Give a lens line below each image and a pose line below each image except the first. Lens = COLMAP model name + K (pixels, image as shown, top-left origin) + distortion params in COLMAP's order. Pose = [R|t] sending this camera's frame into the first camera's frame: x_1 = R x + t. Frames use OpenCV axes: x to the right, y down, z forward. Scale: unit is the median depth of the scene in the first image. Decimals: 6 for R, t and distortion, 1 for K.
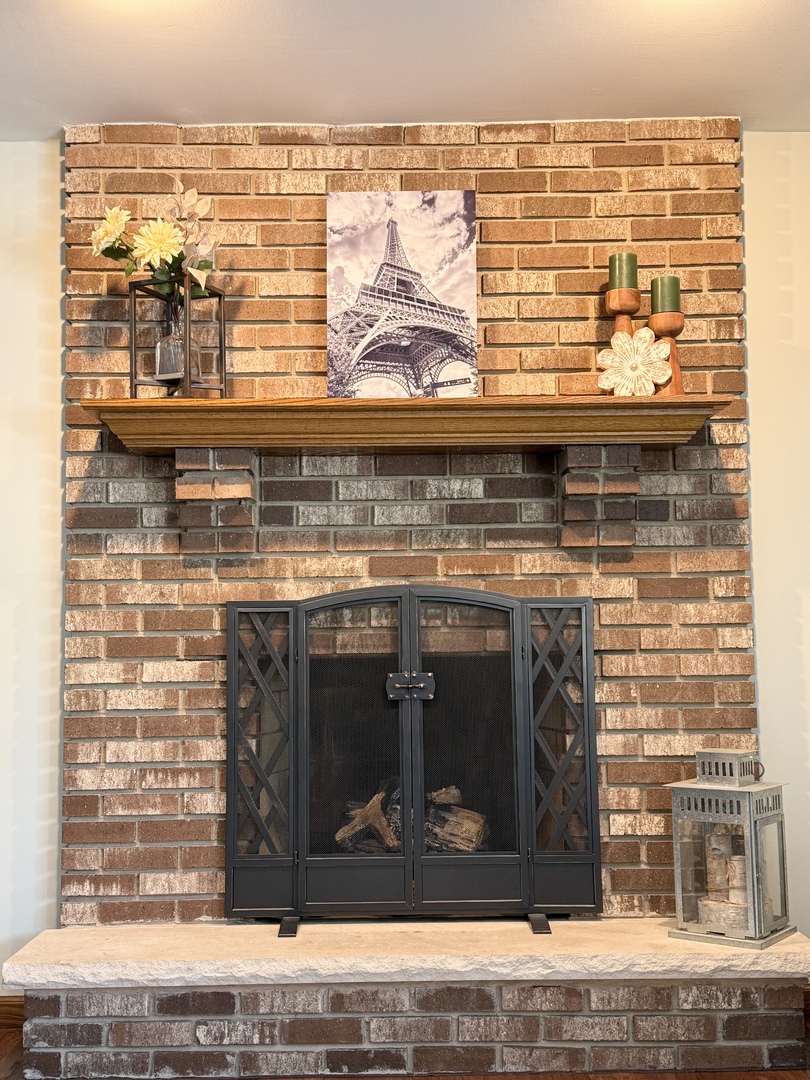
lens RADIAL K [[1268.7, 0, 402.1], [0, 1268.7, 543.0], [0, 0, 1]] dist [0.138968, 0.000000]
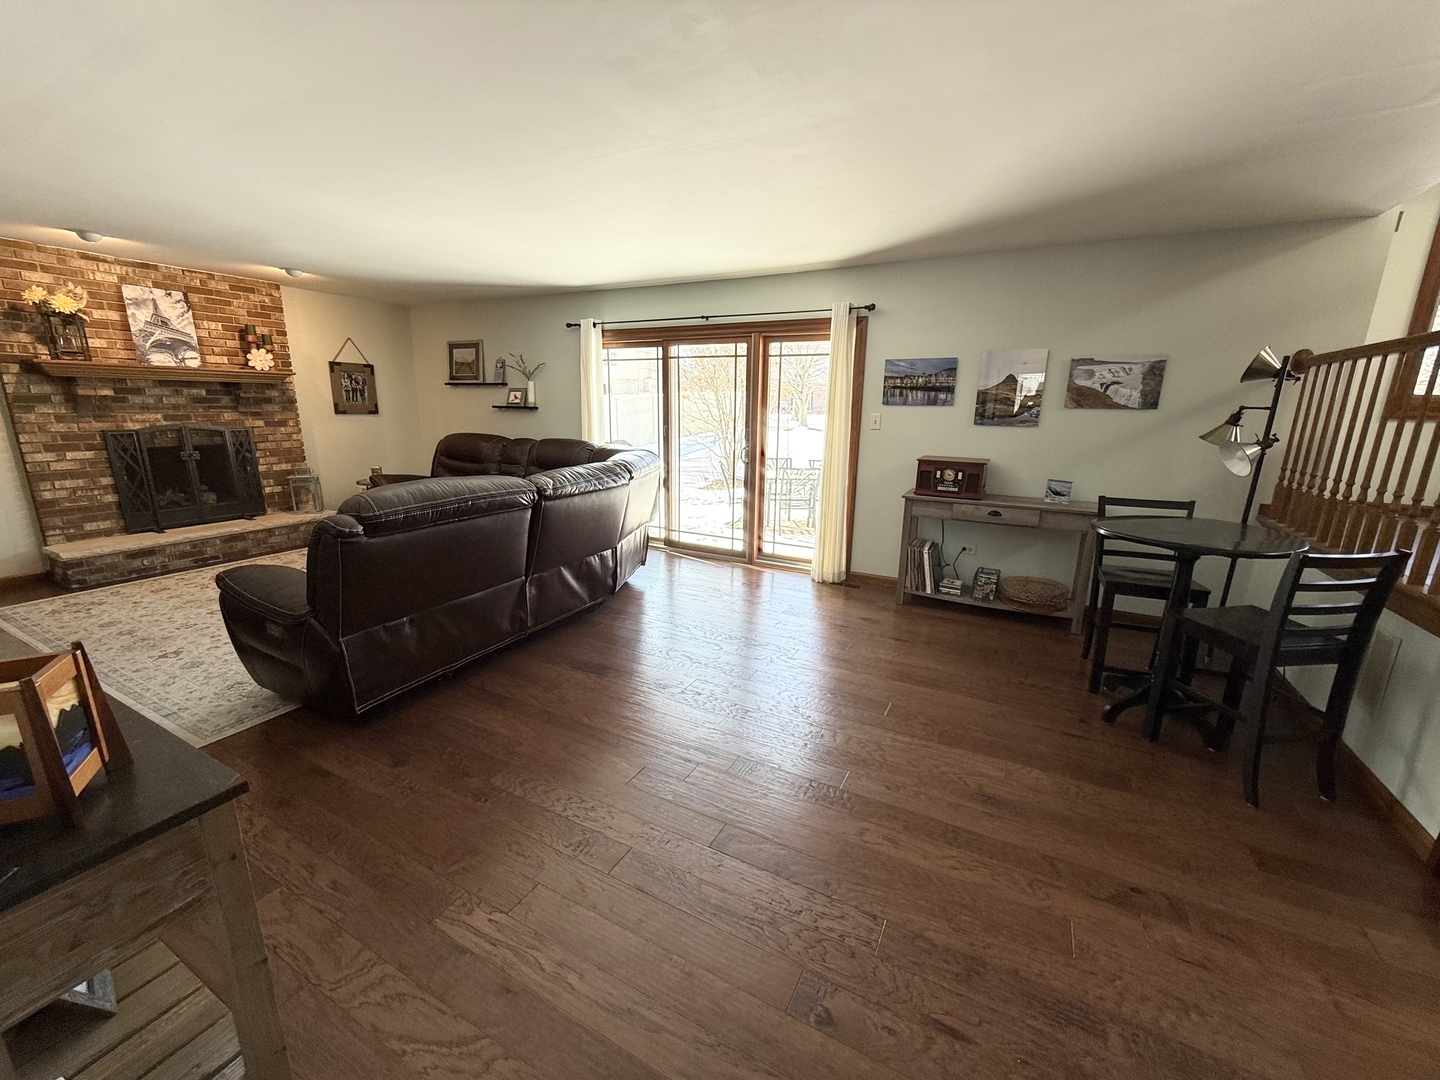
lens RADIAL K [[570.7, 0, 717.2], [0, 570.7, 544.0], [0, 0, 1]] dist [-0.003080, 0.000019]
pose [[0.484303, -0.191924, 0.853590, -0.614649], [-0.091777, 0.959115, 0.267722, -0.180553], [-0.870073, -0.207999, 0.446888, -0.852099]]
